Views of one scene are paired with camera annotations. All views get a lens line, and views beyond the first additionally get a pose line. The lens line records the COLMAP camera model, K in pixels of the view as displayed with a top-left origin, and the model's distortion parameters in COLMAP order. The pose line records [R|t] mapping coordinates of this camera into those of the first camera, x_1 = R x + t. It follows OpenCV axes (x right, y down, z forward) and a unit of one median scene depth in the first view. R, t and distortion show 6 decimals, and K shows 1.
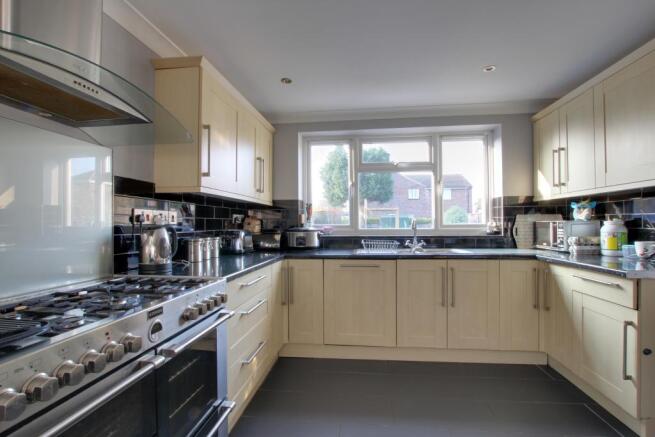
lens RADIAL K [[308.6, 0, 329.6], [0, 308.6, 220.7], [0, 0, 1]] dist [-0.029145, 0.003836]
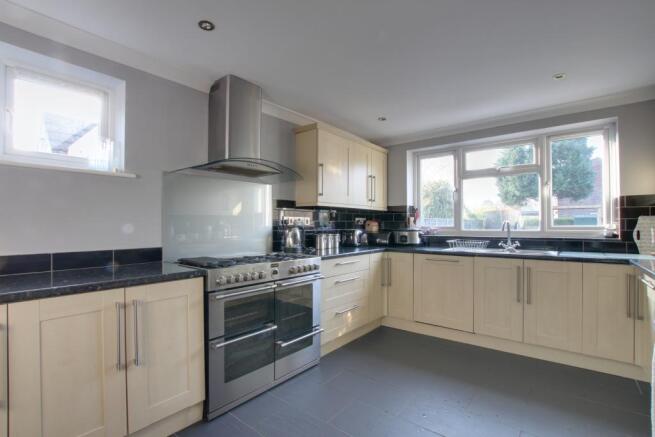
lens RADIAL K [[308.6, 0, 326.4], [0, 308.6, 221.7], [0, 0, 1]] dist [-0.029145, 0.003836]
pose [[0.842129, -0.000590, -0.539276, 0.332824], [0.001316, 0.999999, 0.000961, -0.006005], [0.539275, -0.001519, 0.842128, -0.235554]]
